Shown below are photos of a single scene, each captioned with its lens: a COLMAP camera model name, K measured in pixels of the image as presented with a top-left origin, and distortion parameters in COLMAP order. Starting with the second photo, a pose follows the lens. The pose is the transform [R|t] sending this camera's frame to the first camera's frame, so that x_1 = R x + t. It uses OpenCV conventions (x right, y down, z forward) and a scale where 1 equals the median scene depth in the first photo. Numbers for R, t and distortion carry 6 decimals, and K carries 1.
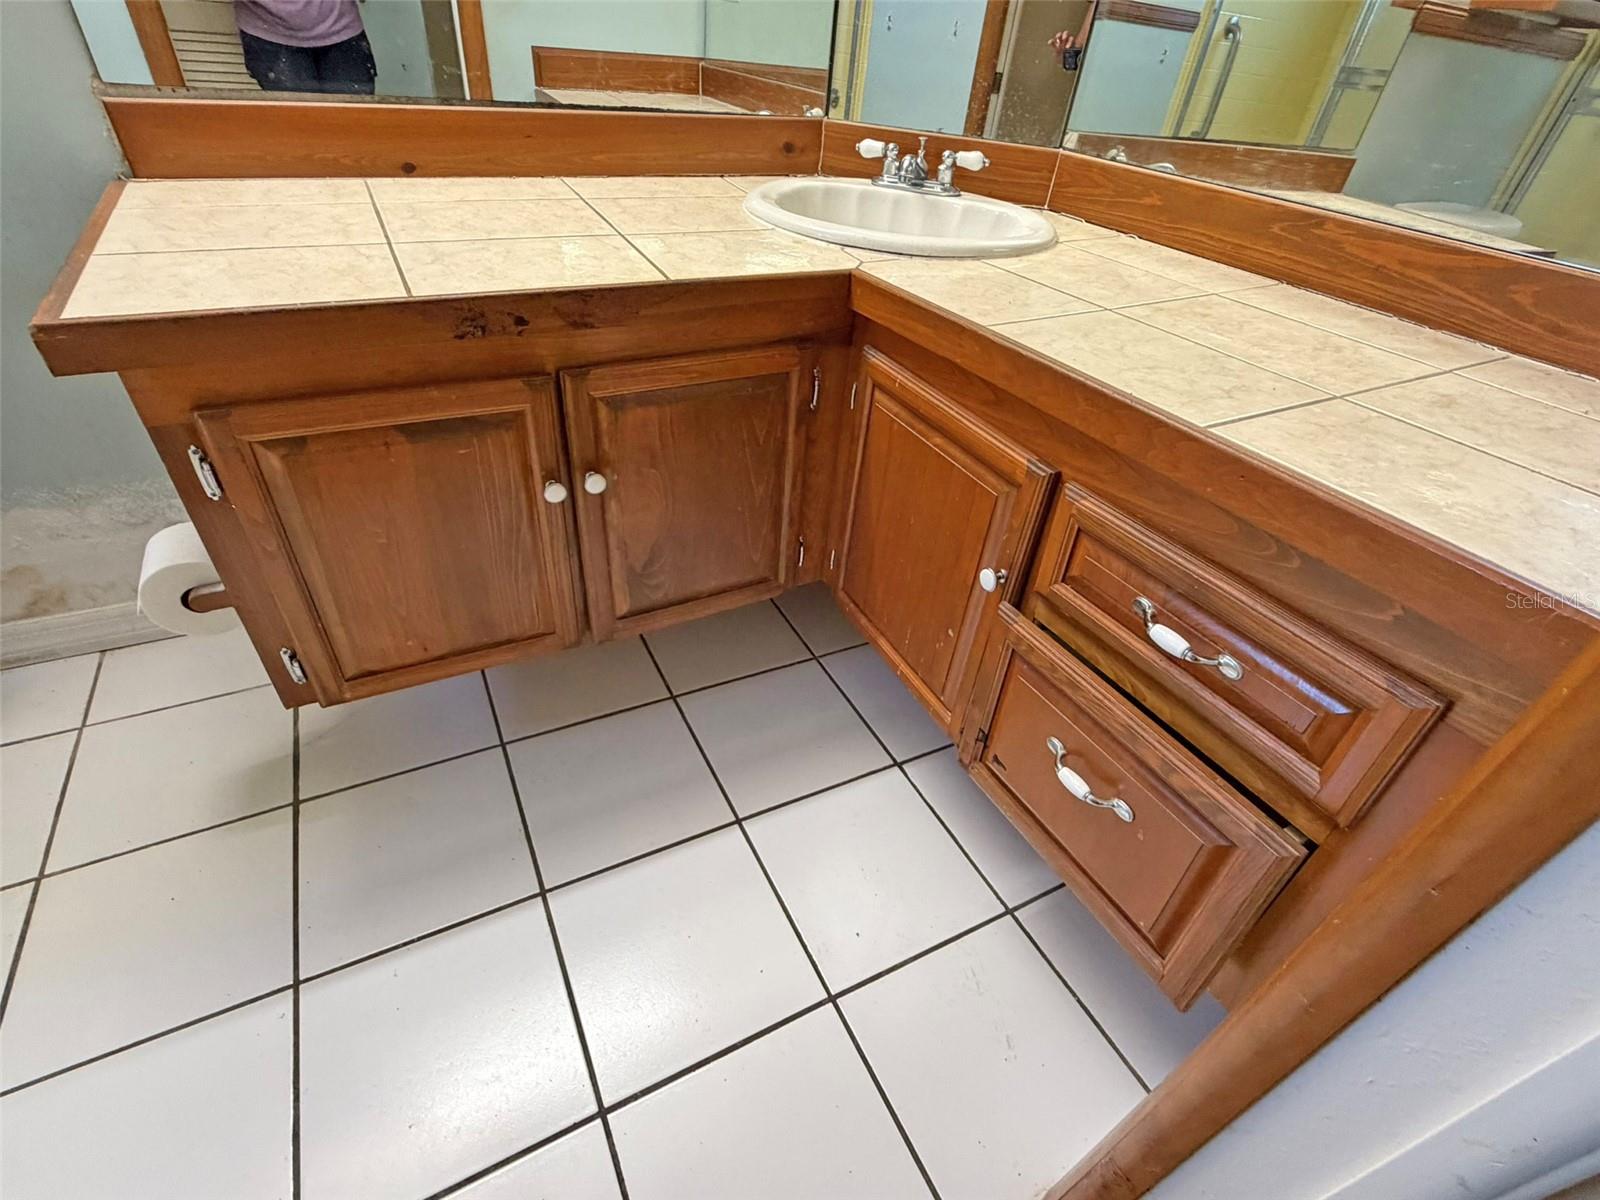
lens RADIAL K [[750.1, 0, 800.0], [0, 750.1, 600.0], [0, 0, 1]] dist [-0.002035, -0.000341]
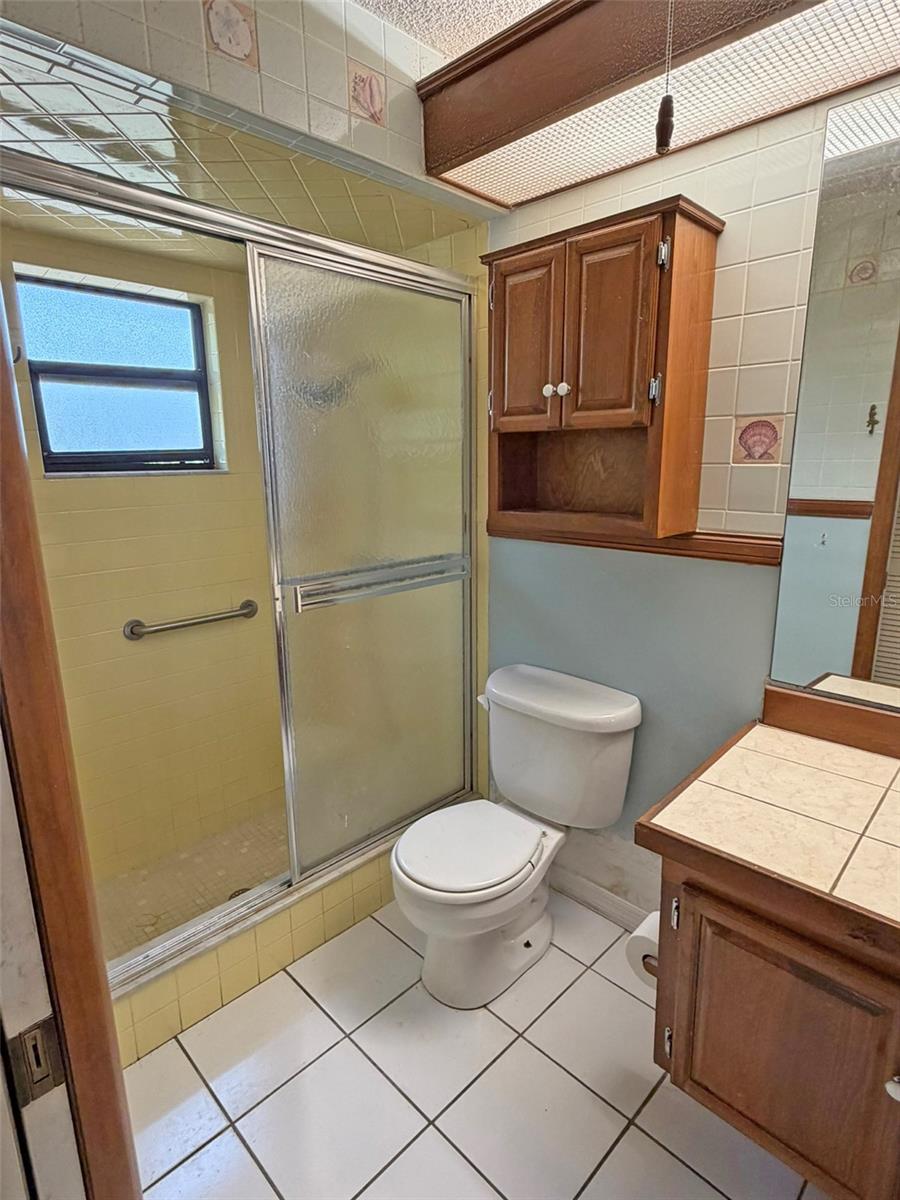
lens RADIAL K [[639.5, 0, 450.0], [0, 639.5, 600.0], [0, 0, 1]] dist [0.003068, 0.000591]
pose [[0.295644, 0.127098, -0.946806, 0.250073], [-0.551085, 0.832264, -0.060357, -0.298887], [0.780321, 0.539614, 0.316095, -0.174399]]
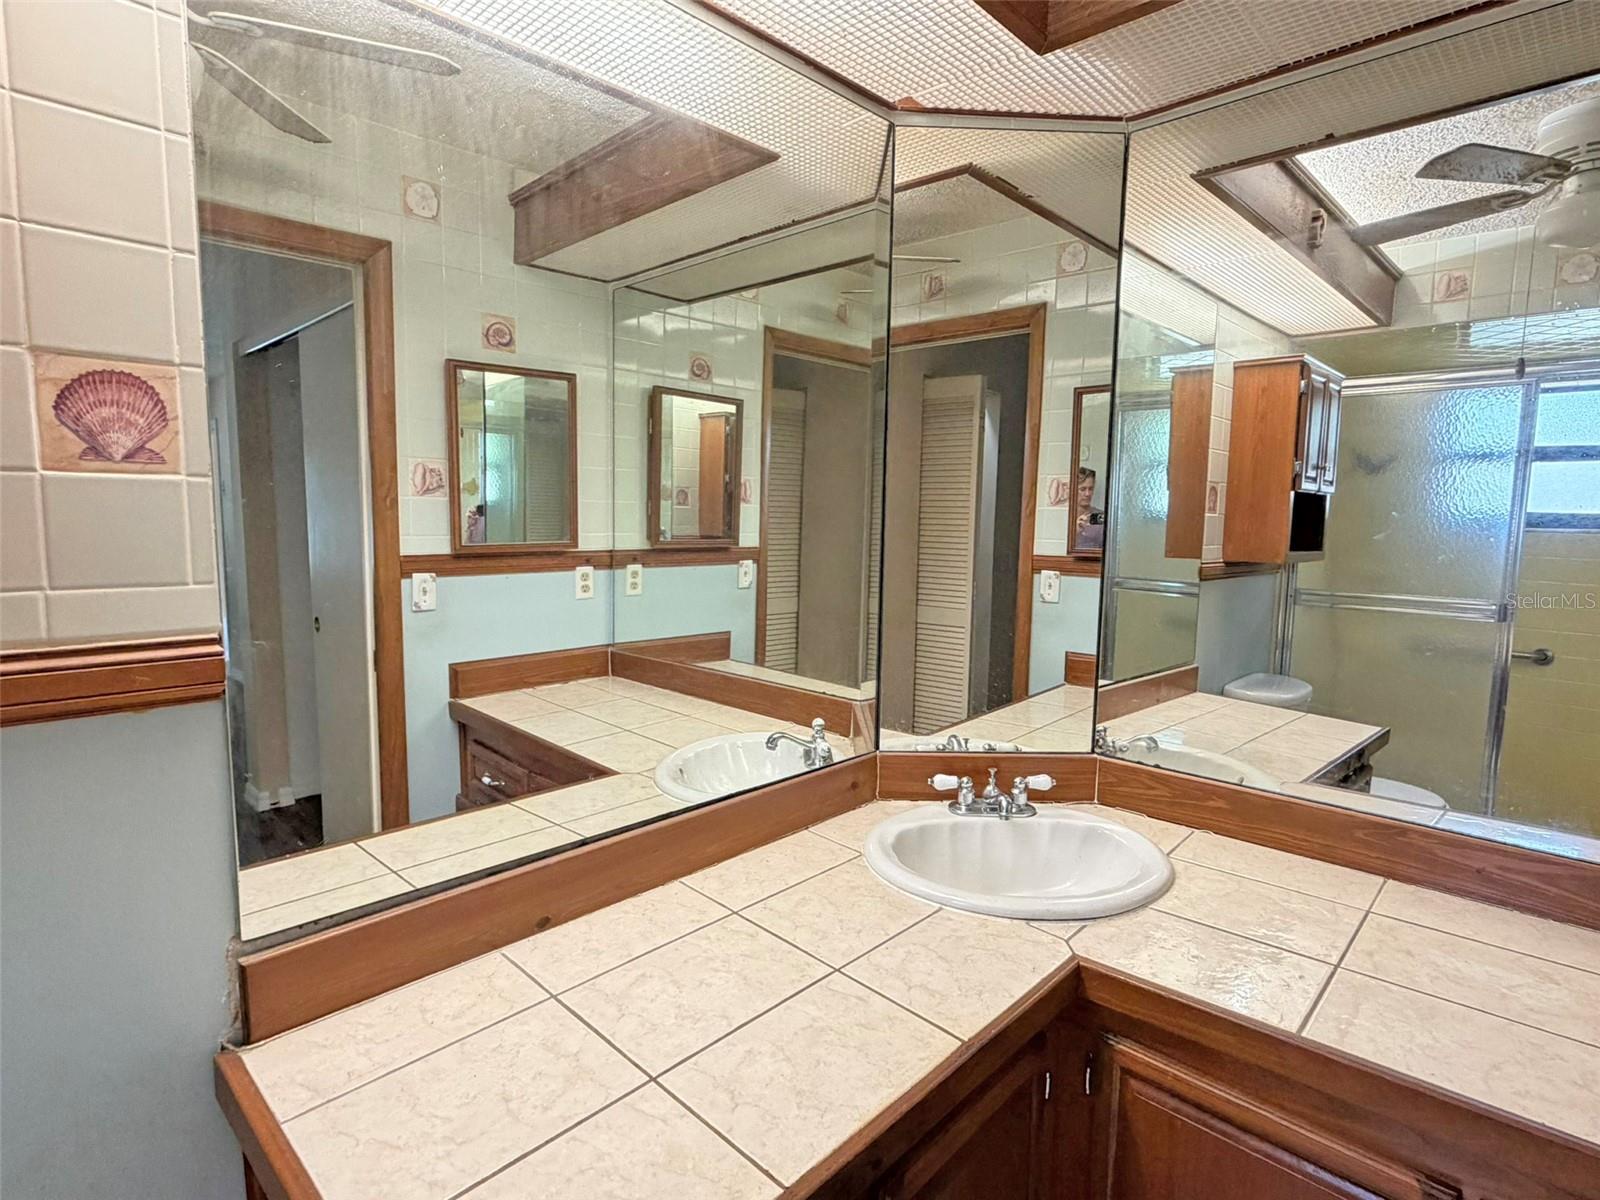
lens RADIAL K [[852.7, 0, 800.0], [0, 852.7, 600.0], [0, 0, 1]] dist [0.003068, 0.000591]
pose [[0.945786, -0.097582, 0.309786, -0.549375], [0.242226, 0.847324, -0.472618, -0.377172], [-0.216370, 0.522034, 0.825024, -0.093362]]
